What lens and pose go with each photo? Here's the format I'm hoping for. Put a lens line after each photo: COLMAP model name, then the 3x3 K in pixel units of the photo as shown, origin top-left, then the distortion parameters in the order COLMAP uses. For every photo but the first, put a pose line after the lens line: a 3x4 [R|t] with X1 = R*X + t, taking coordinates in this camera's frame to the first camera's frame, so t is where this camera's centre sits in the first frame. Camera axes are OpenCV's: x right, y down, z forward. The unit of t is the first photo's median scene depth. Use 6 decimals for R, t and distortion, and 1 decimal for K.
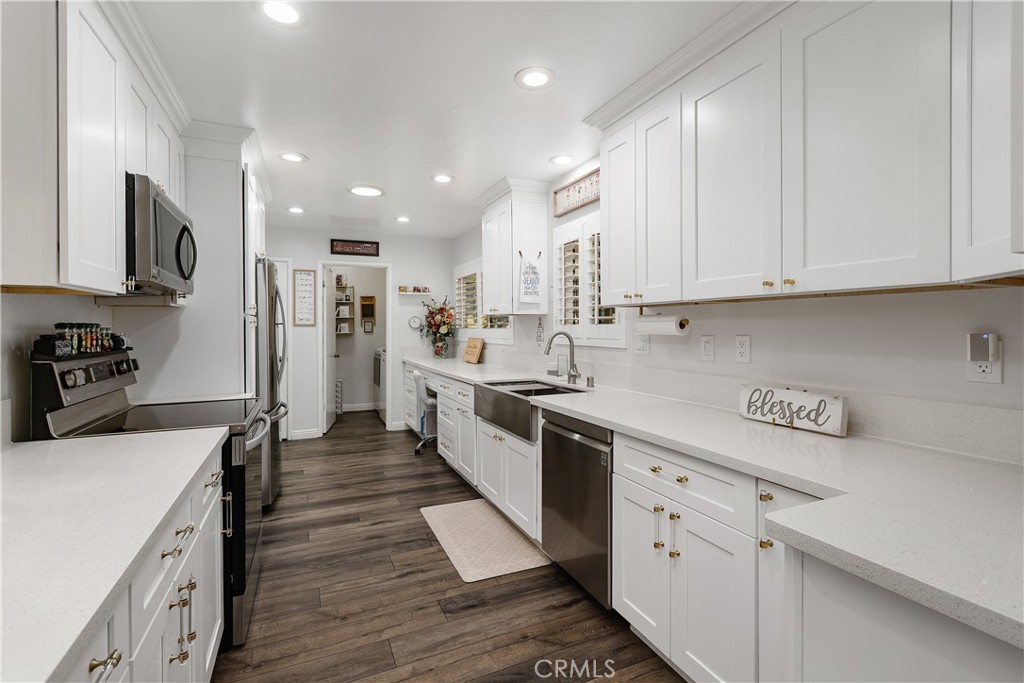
lens RADIAL K [[469.4, 0, 510.8], [0, 469.4, 326.6], [0, 0, 1]] dist [0.000975, 0.000094]
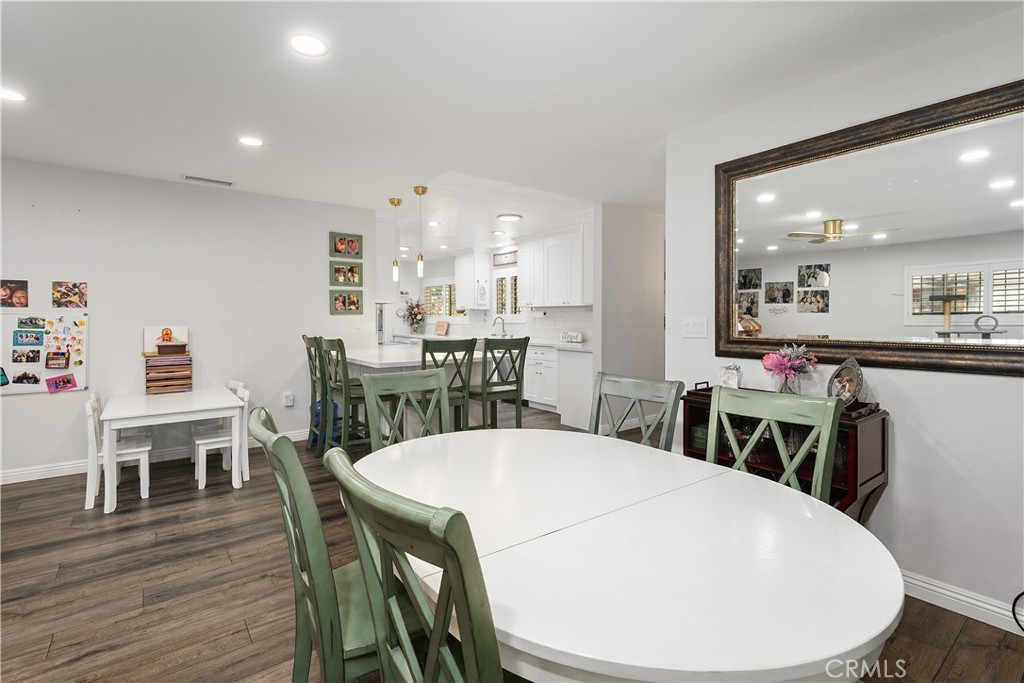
lens RADIAL K [[472.0, 0, 511.0], [0, 472.0, 318.8], [0, 0, 1]] dist [-0.001801, -0.000140]
pose [[0.972255, 0.000208, 0.233922, -0.216897], [-0.001222, 0.999990, 0.004189, 0.005670], [-0.233919, -0.004359, 0.972246, -0.738984]]
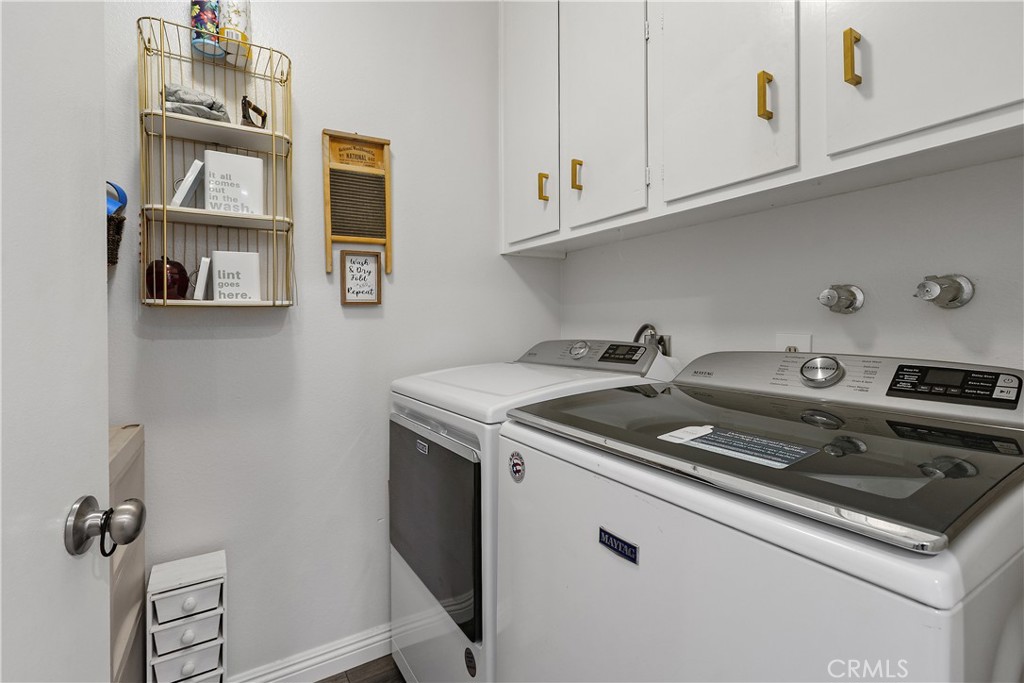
lens RADIAL K [[475.6, 0, 518.6], [0, 475.6, 325.5], [0, 0, 1]] dist [0.001375, 0.000237]
pose [[0.989159, 0.000064, 0.146845, -0.330506], [-0.000626, 0.999993, 0.003780, 0.025521], [-0.146844, -0.003831, 0.989152, 0.969207]]
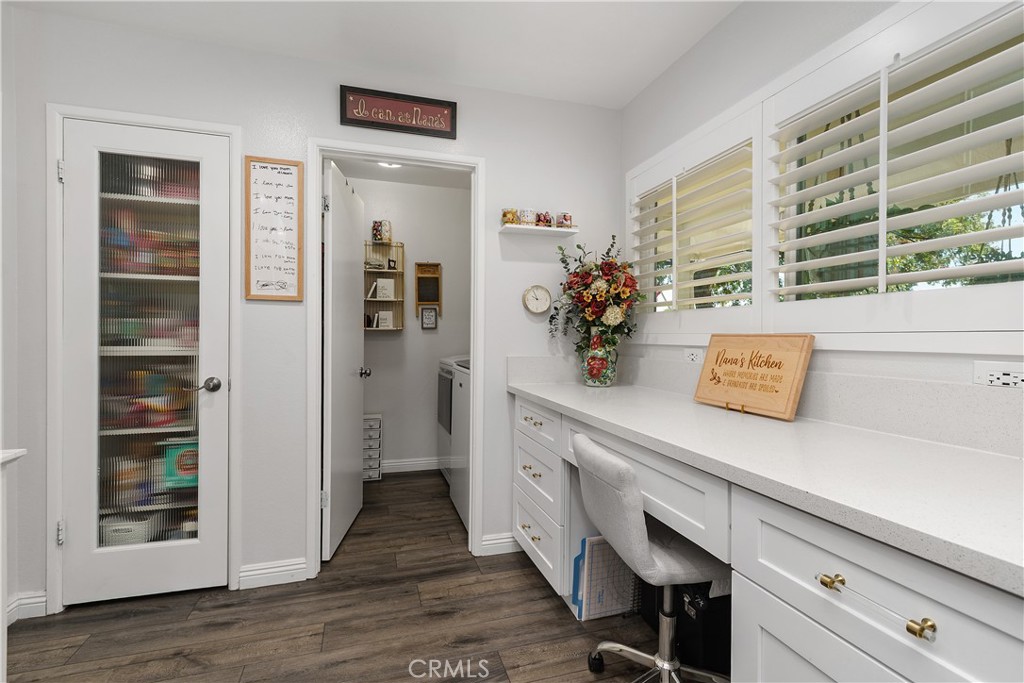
lens RADIAL K [[466.6, 0, 507.8], [0, 466.6, 338.4], [0, 0, 1]] dist [0.000718, 0.000119]
pose [[0.992231, 0.009108, -0.124074, -0.180497], [-0.008401, 0.999945, 0.006216, 0.023755], [0.124124, -0.005126, 0.992253, 0.588925]]
